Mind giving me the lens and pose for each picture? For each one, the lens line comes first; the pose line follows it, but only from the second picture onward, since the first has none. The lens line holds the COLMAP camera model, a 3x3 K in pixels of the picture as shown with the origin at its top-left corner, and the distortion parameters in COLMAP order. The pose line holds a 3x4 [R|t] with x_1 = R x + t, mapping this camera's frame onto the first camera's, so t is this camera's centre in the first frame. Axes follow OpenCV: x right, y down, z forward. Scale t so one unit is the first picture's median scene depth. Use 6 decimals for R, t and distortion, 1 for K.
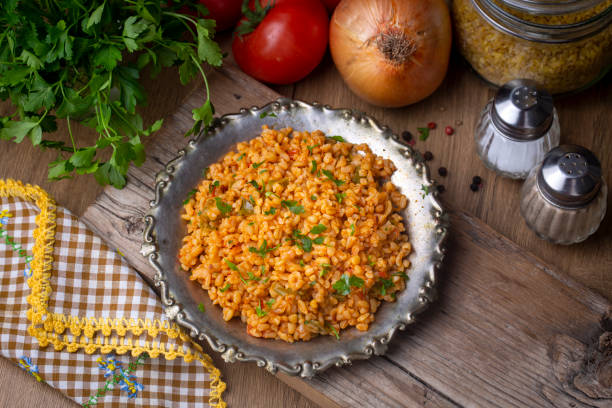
lens RADIAL K [[1964.9, 0, 306.0], [0, 1964.9, 204.0], [0, 0, 1]] dist [-0.155567, 1.853561]
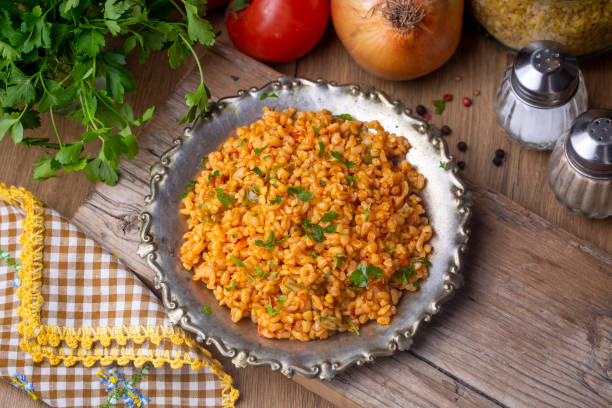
lens RADIAL K [[1964.9, 0, 306.0], [0, 1964.9, 204.0], [0, 0, 1]] dist [-0.155567, 1.853561]
pose [[0.998194, -0.058353, -0.014288, 0.008621], [0.058409, 0.998287, 0.003490, 0.003108], [0.014060, -0.004318, 0.999892, 0.084185]]
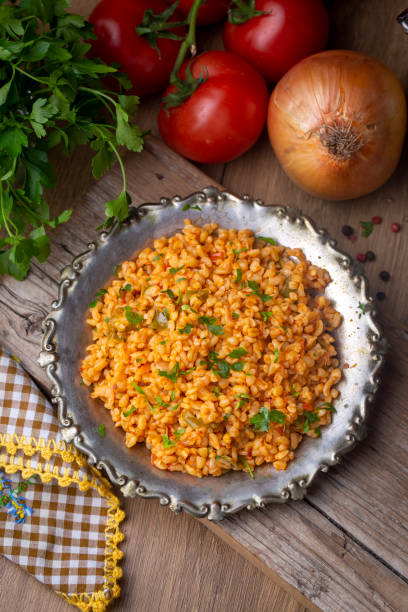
lens RADIAL K [[1964.9, 0, 204.0], [0, 1964.9, 306.0], [0, 0, 1]] dist [-0.155567, 1.853561]
pose [[0.997629, 0.065214, -0.022010, 0.008959], [-0.061906, 0.989947, 0.127174, -0.118508], [0.030083, -0.125510, 0.991636, 0.120977]]
